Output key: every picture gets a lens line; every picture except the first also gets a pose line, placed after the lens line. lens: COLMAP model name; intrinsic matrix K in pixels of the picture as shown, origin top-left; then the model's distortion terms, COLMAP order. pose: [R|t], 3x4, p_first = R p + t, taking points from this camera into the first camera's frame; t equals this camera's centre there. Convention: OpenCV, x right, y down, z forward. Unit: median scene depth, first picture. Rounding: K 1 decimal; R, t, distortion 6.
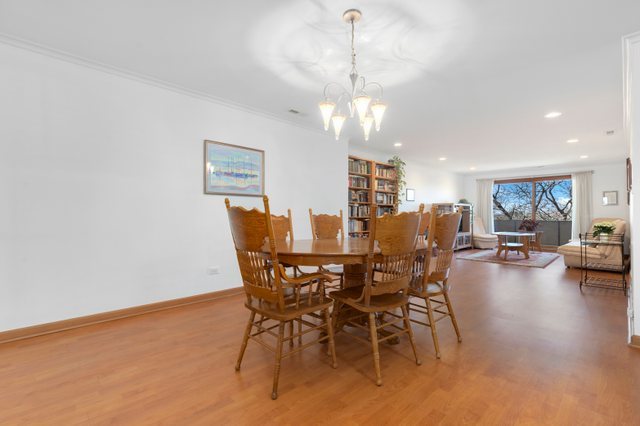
lens RADIAL K [[296.8, 0, 322.2], [0, 296.8, 213.6], [0, 0, 1]] dist [0.008060, -0.000225]
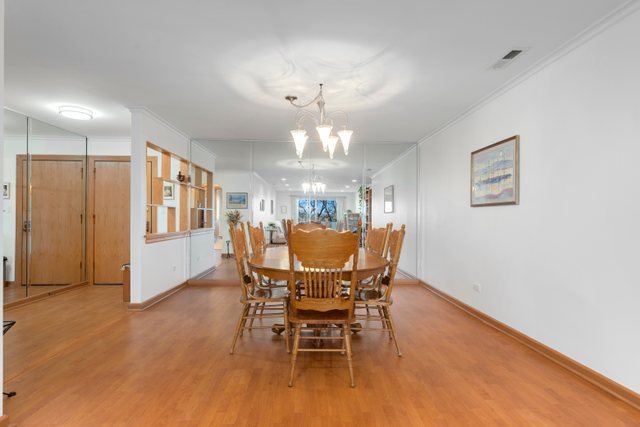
lens RADIAL K [[296.8, 0, 317.3], [0, 296.8, 213.4], [0, 0, 1]] dist [0.008060, -0.000225]
pose [[-0.665620, -0.009994, -0.746224, 0.646707], [0.000812, 0.999900, -0.014115, -0.028311], [0.746291, -0.010001, -0.665545, 1.192420]]
